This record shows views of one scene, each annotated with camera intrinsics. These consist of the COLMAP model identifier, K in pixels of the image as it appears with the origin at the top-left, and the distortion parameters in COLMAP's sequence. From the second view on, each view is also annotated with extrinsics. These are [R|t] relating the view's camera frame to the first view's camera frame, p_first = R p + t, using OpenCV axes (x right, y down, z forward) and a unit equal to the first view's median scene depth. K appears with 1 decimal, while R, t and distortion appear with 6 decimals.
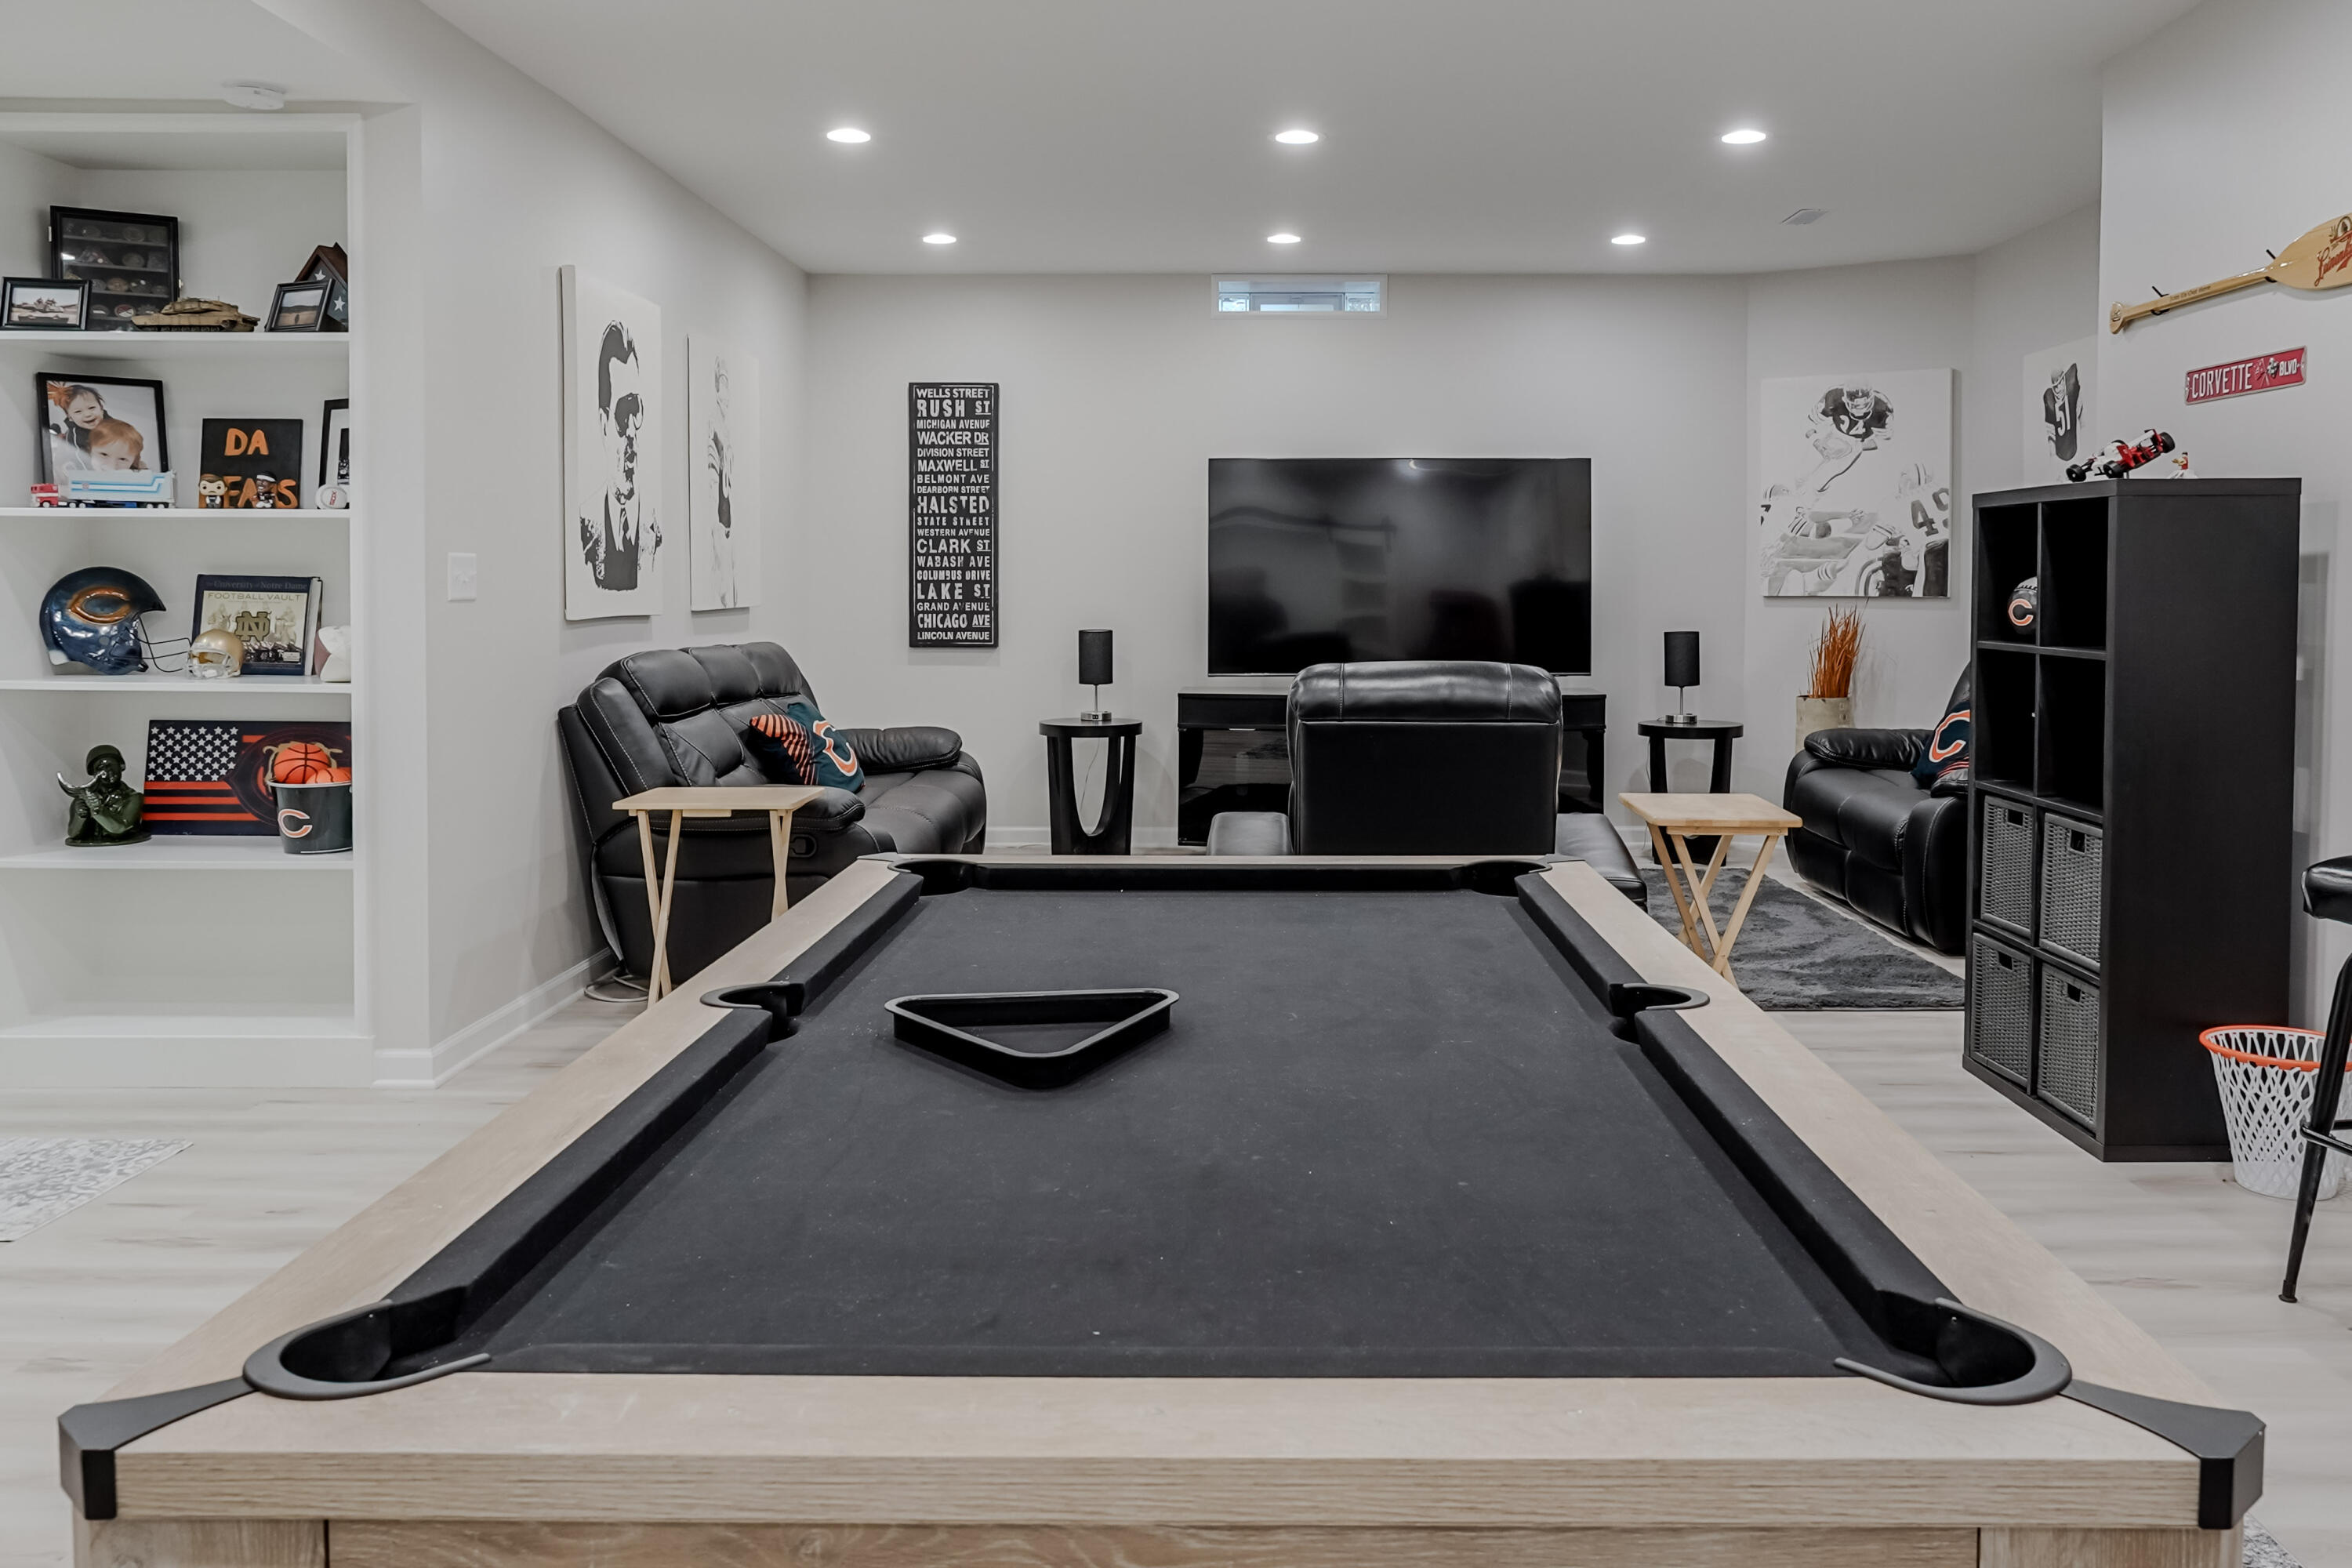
lens RADIAL K [[1914.4, 0, 1181.2], [0, 1914.4, 650.6], [0, 0, 1]] dist [0.004250, 0.015377]
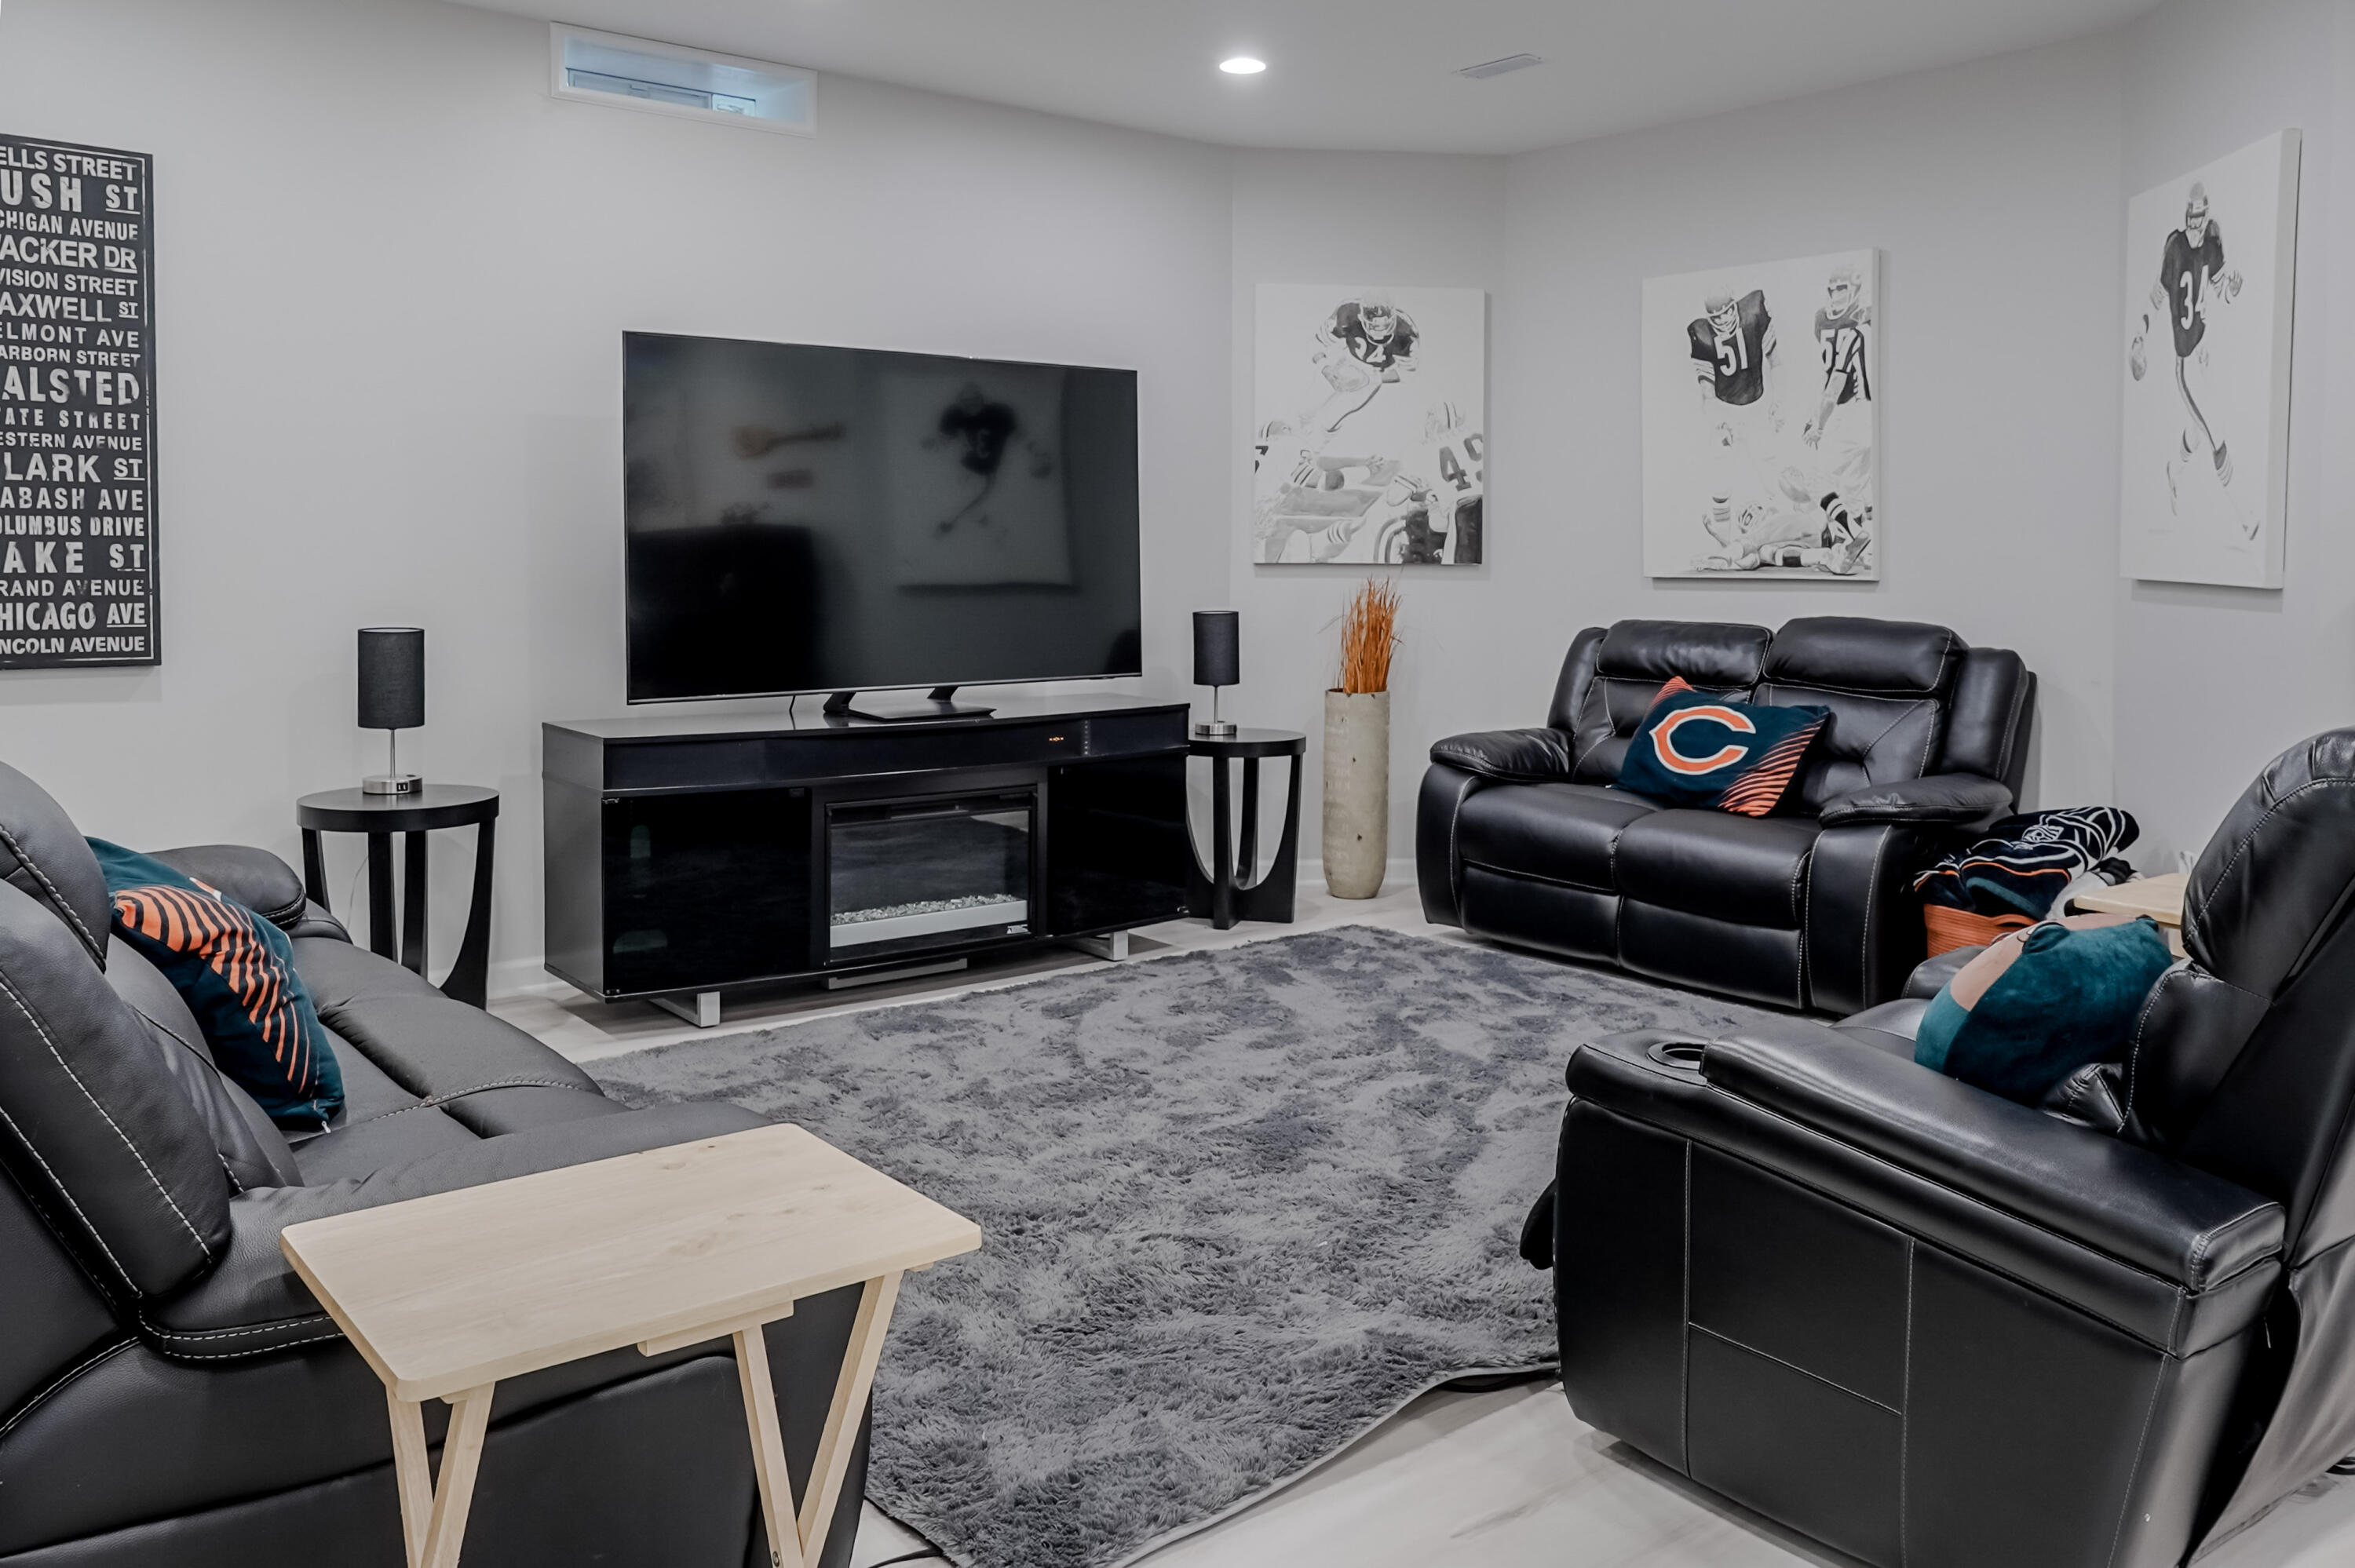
lens RADIAL K [[1916.5, 0, 1182.7], [0, 1916.5, 650.5], [0, 0, 1]] dist [0.004250, 0.015377]
pose [[0.757871, -0.032826, 0.651578, -0.227749], [0.016276, 0.999374, 0.031418, -0.017727], [-0.652202, -0.013206, 0.757930, 0.423660]]
